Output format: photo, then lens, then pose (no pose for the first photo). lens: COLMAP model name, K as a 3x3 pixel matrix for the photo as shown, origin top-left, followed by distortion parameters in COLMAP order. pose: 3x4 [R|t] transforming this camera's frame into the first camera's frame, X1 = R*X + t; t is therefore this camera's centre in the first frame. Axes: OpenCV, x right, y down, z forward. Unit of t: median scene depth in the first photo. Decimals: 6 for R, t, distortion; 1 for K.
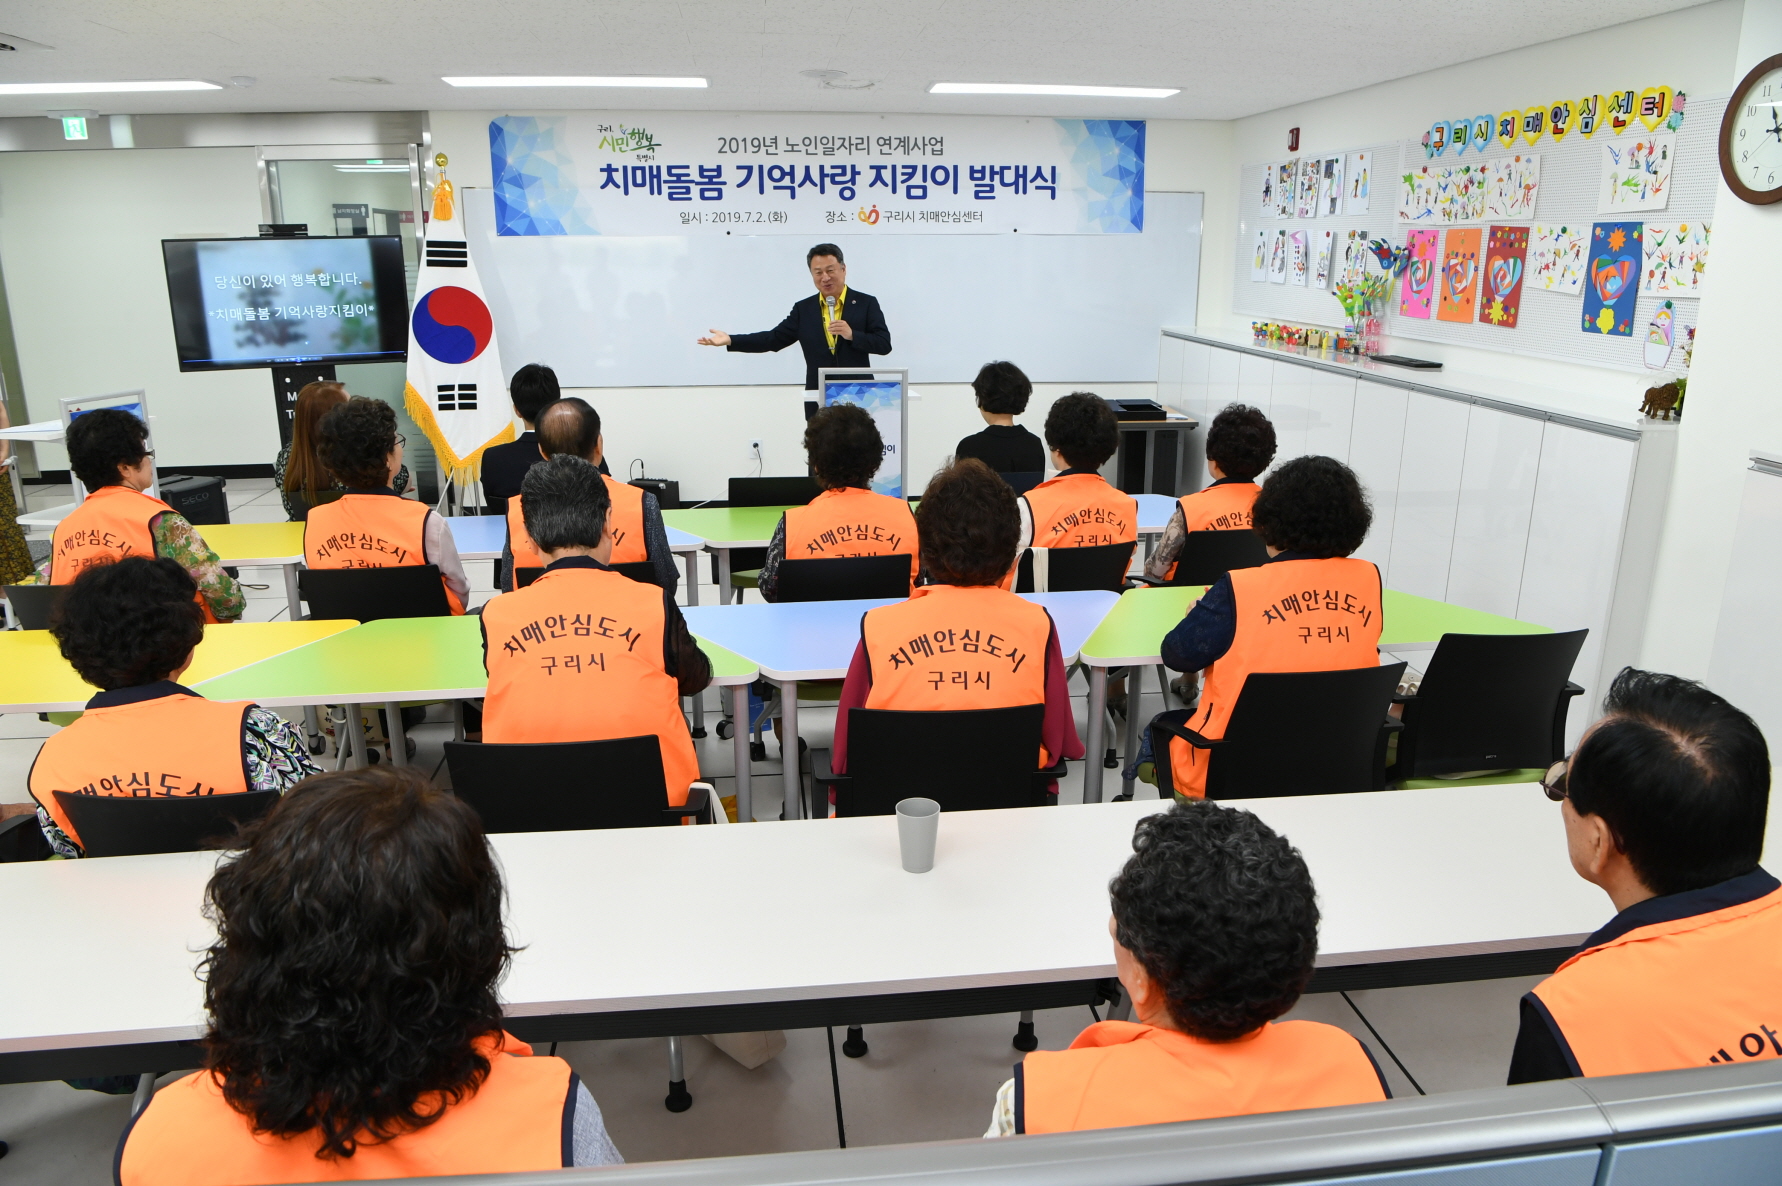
lens RADIAL K [[1242.9, 0, 900.7], [0, 1242.9, 615.2], [0, 0, 1]] dist [-0.080751, 0.017882]
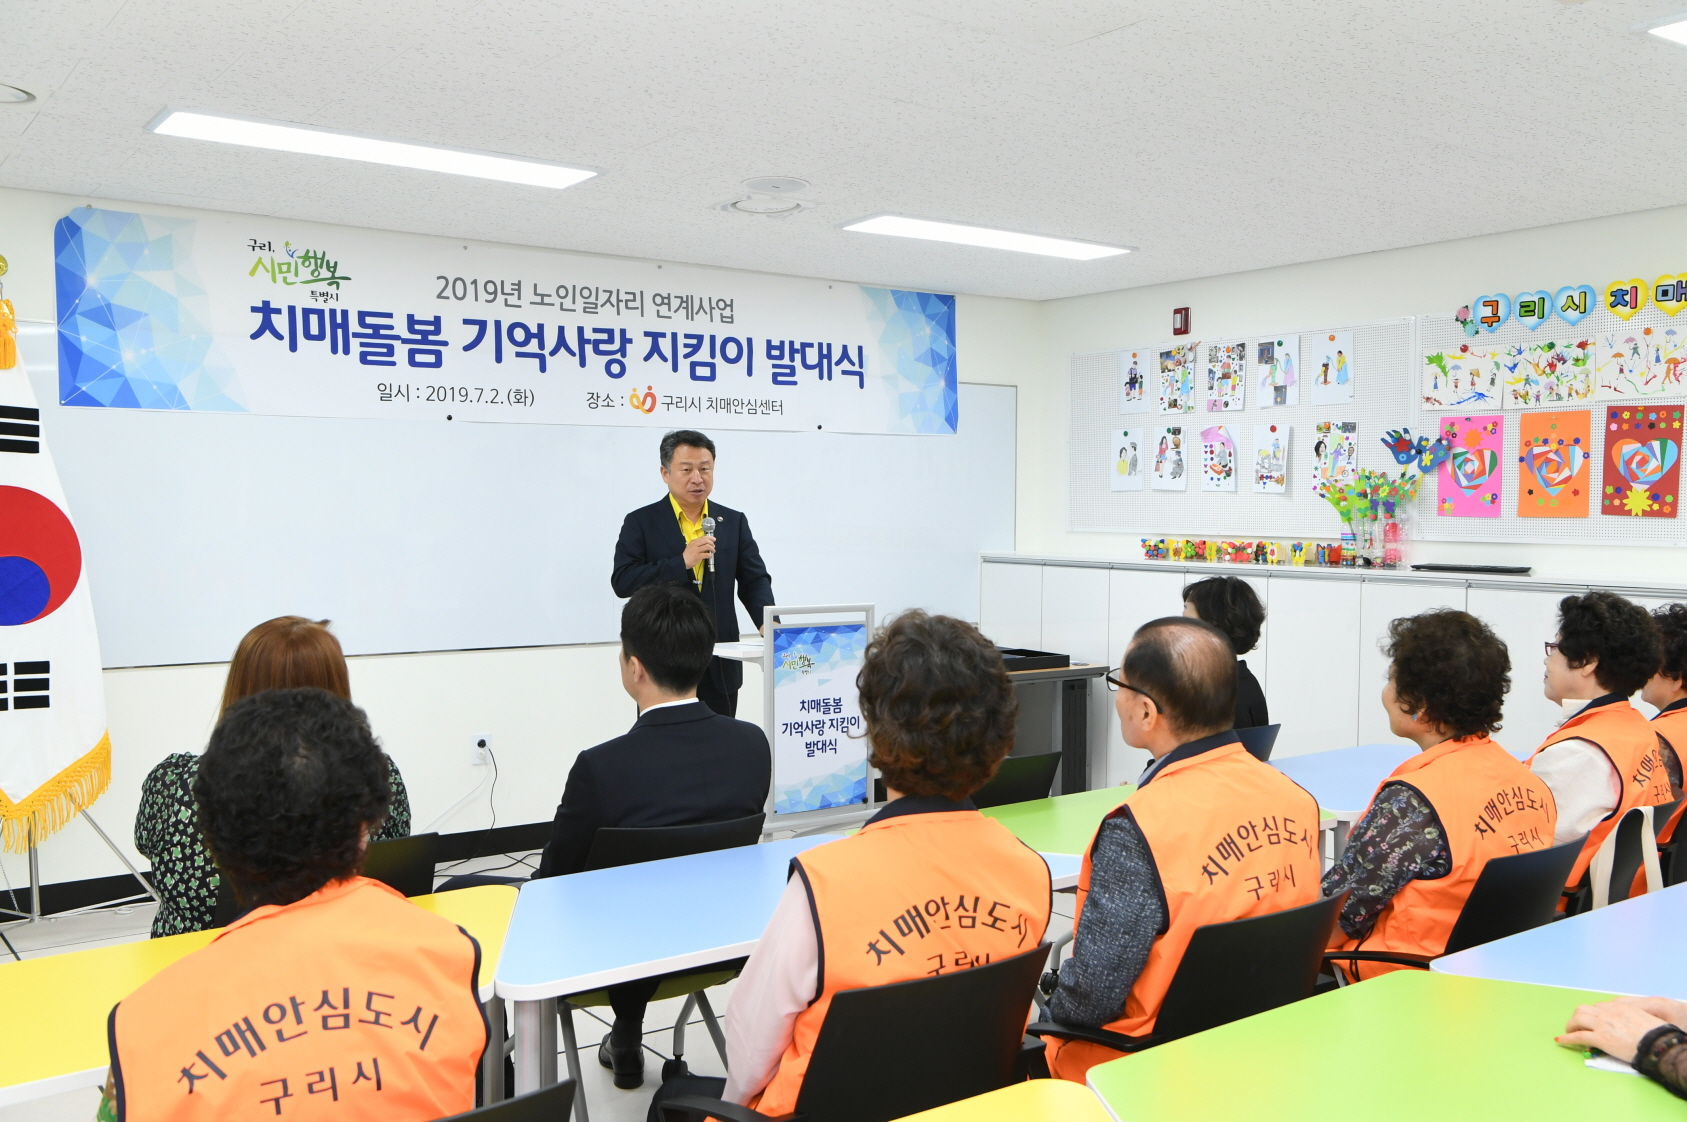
lens RADIAL K [[1577.0, 0, 867.2], [0, 1577.0, 567.3], [0, 0, 1]] dist [-0.000268, 0.013665]
pose [[0.870383, -0.017985, 0.492047, -0.364377], [0.137679, 0.968359, -0.208145, -0.030800], [-0.472735, 0.248911, 0.845320, 0.215446]]
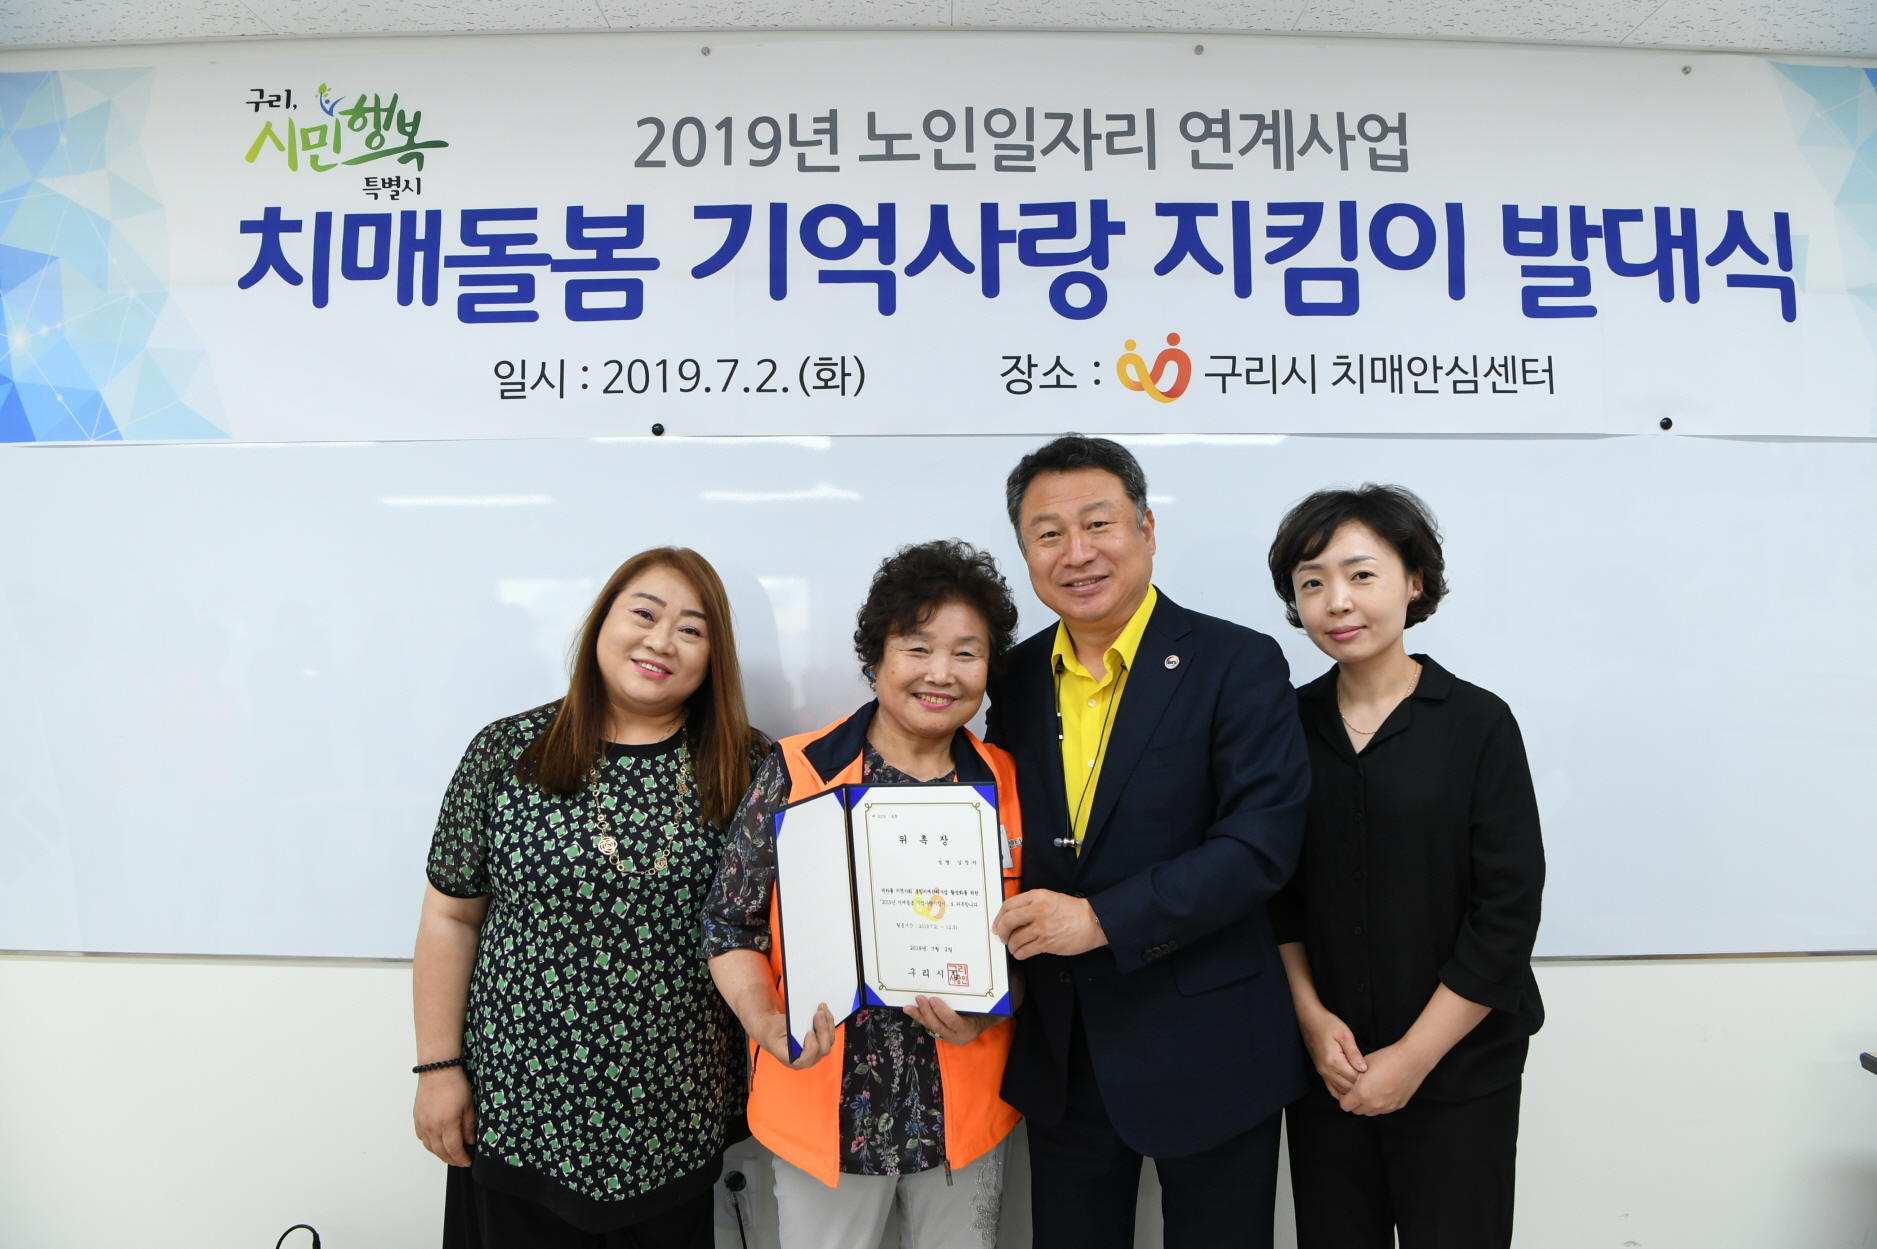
lens RADIAL K [[1309.2, 0, 948.7], [0, 1309.2, 647.8], [0, 0, 1]] dist [-0.080751, 0.017882]
pose [[0.993797, -0.003487, -0.111155, -0.040716], [-0.029022, 0.956742, -0.289487, -0.179974], [0.107356, 0.290917, 0.950706, 0.747819]]
